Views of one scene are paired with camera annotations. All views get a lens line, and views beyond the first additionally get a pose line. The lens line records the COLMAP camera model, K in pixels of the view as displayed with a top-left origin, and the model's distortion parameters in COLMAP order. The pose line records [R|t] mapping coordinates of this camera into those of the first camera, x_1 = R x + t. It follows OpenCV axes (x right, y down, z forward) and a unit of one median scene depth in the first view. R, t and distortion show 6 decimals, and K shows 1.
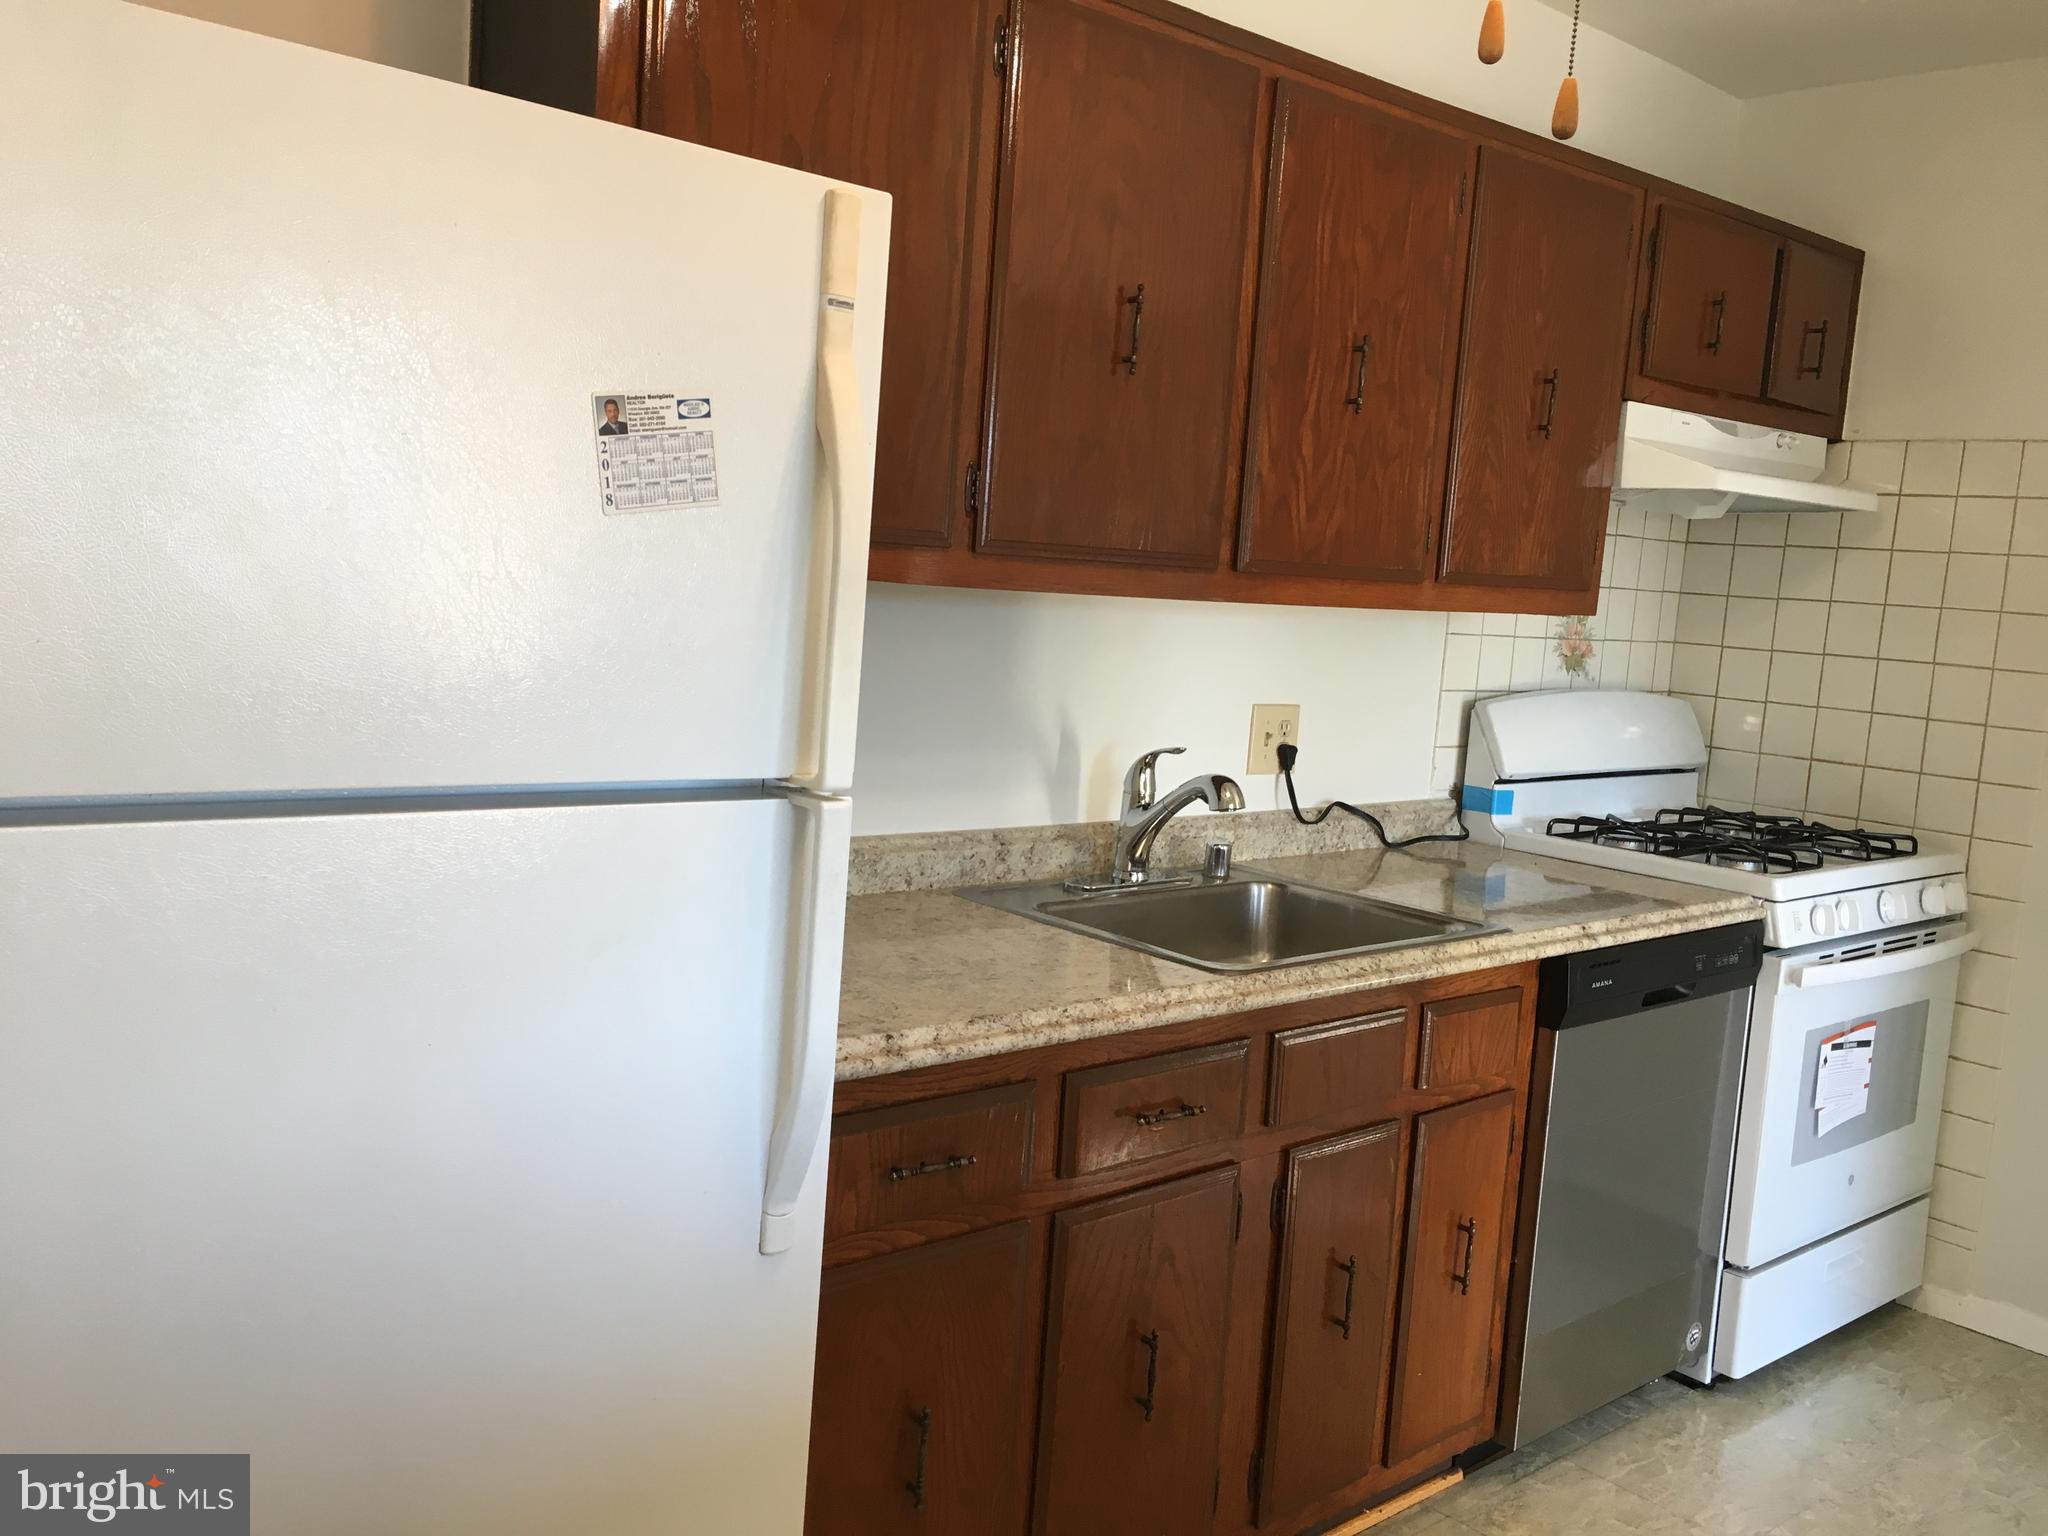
lens RADIAL K [[1757.3, 0, 1017.3], [0, 1757.3, 764.2], [0, 0, 1]] dist [0.077631, -0.114383]
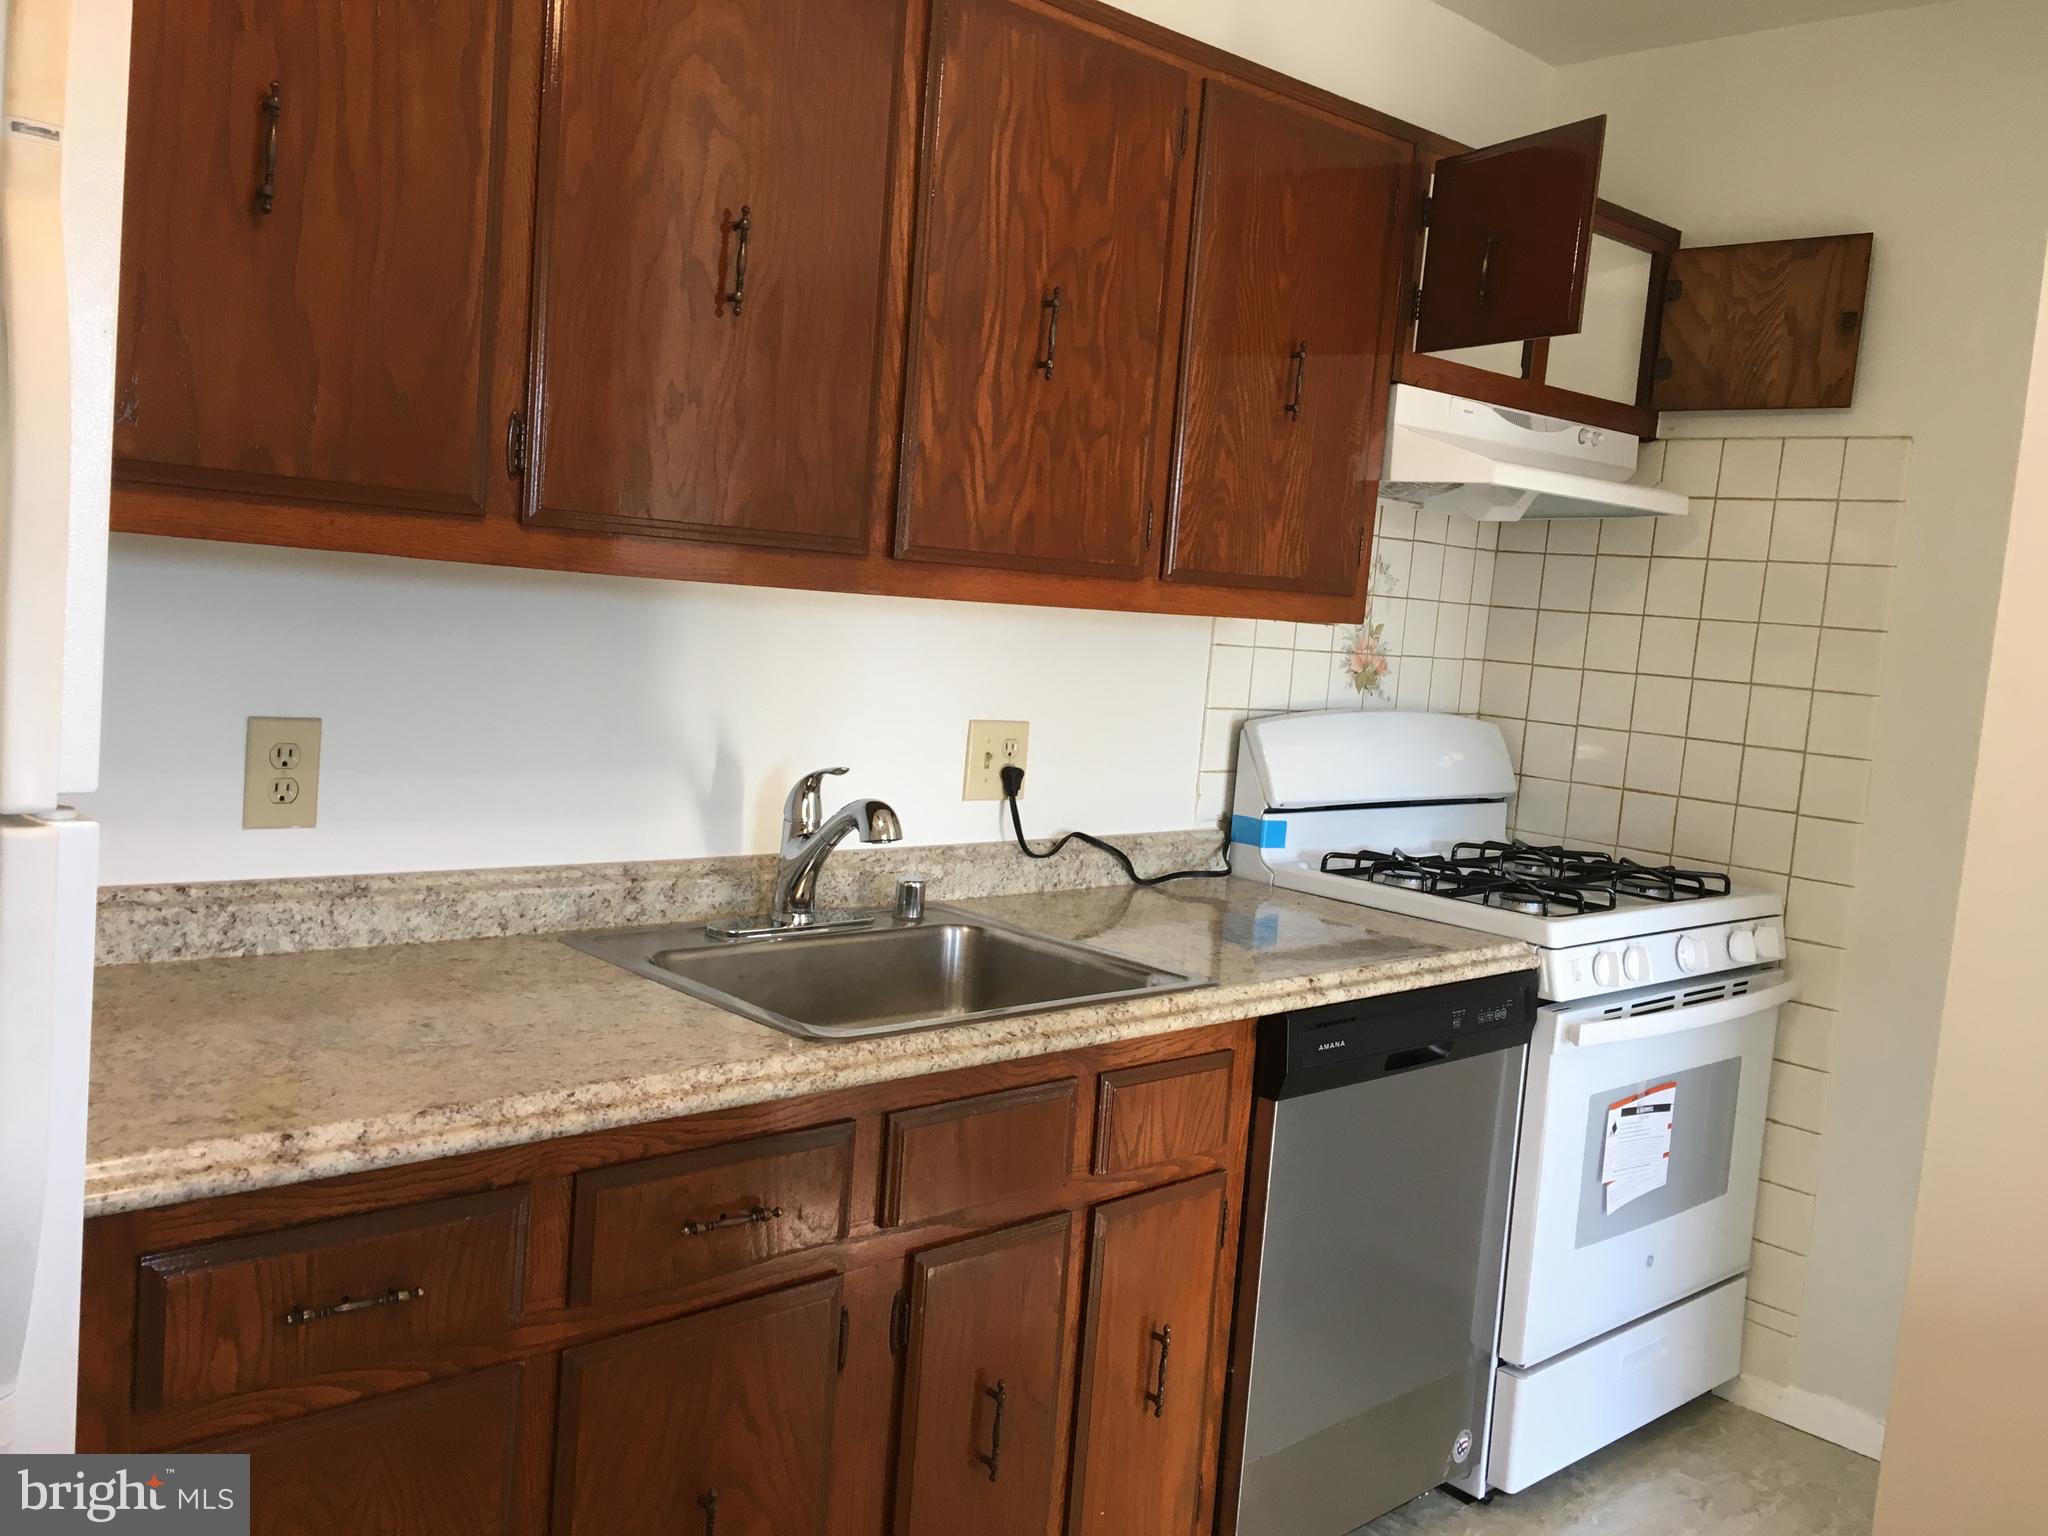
lens RADIAL K [[1757.3, 0, 1024.9], [0, 1757.3, 766.3], [0, 0, 1]] dist [0.077631, -0.114383]
pose [[0.999316, 0.007394, 0.036239, 0.138732], [-0.006835, 0.999856, -0.015520, 0.002388], [-0.036348, 0.015261, 0.999223, 0.136225]]
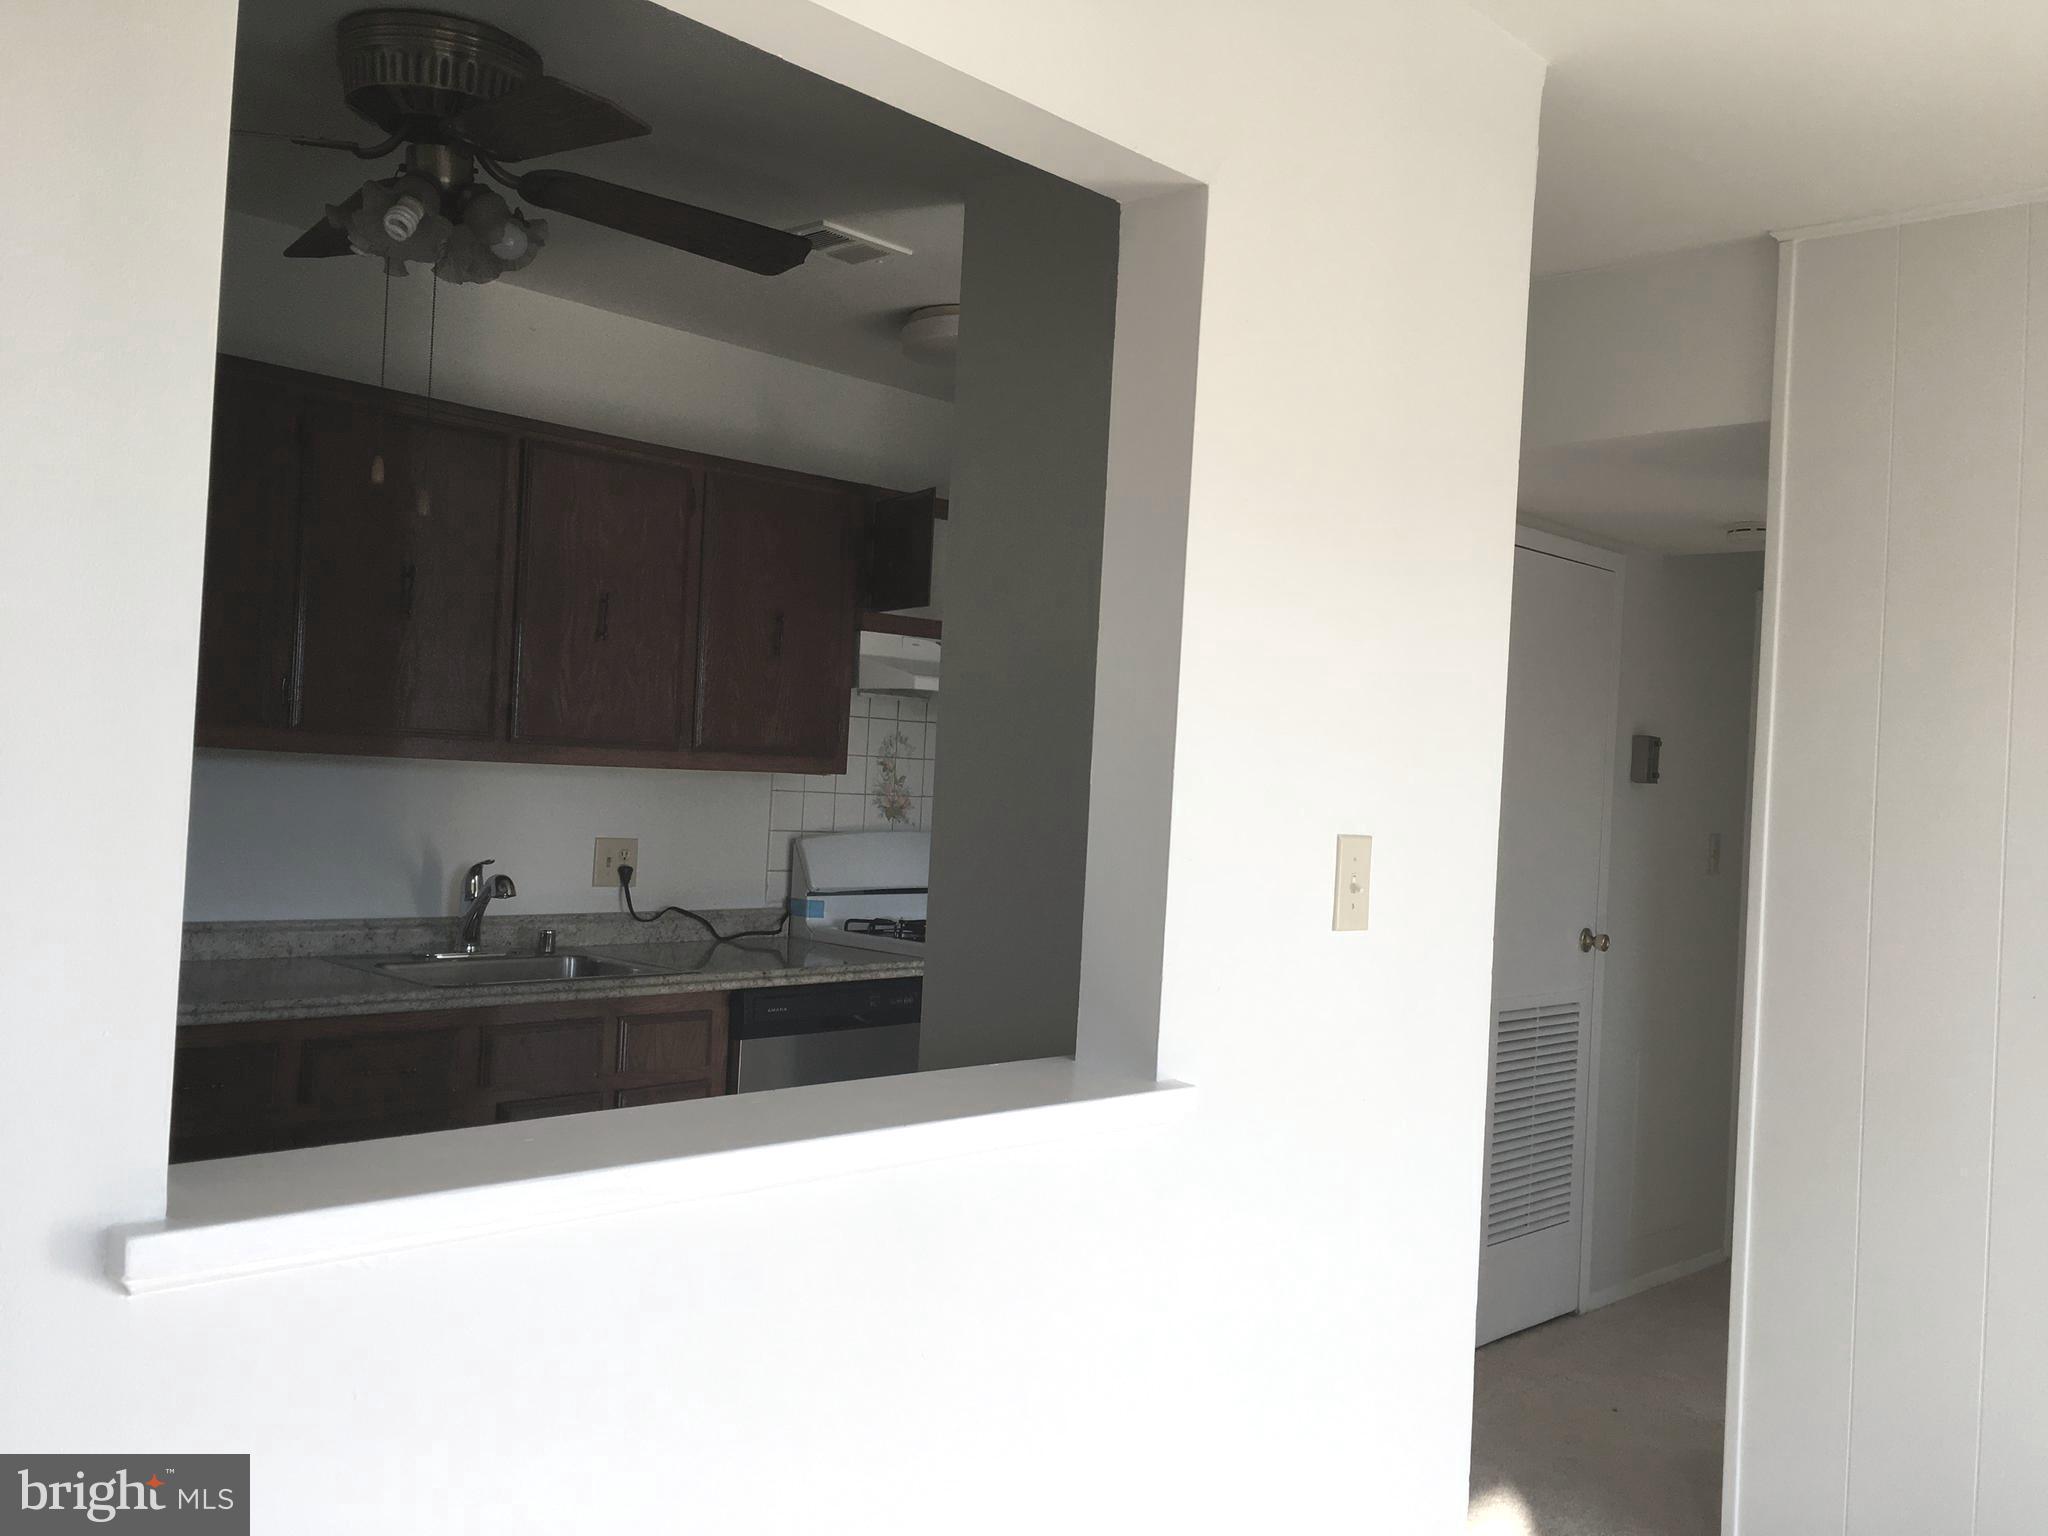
lens RADIAL K [[1757.3, 0, 1031.2], [0, 1757.3, 778.3], [0, 0, 1]] dist [0.077631, -0.114383]
pose [[0.996633, -0.015533, 0.080504, 0.399378], [0.024319, 0.993708, -0.109331, 0.090452], [-0.078299, 0.110920, 0.990740, -0.497774]]
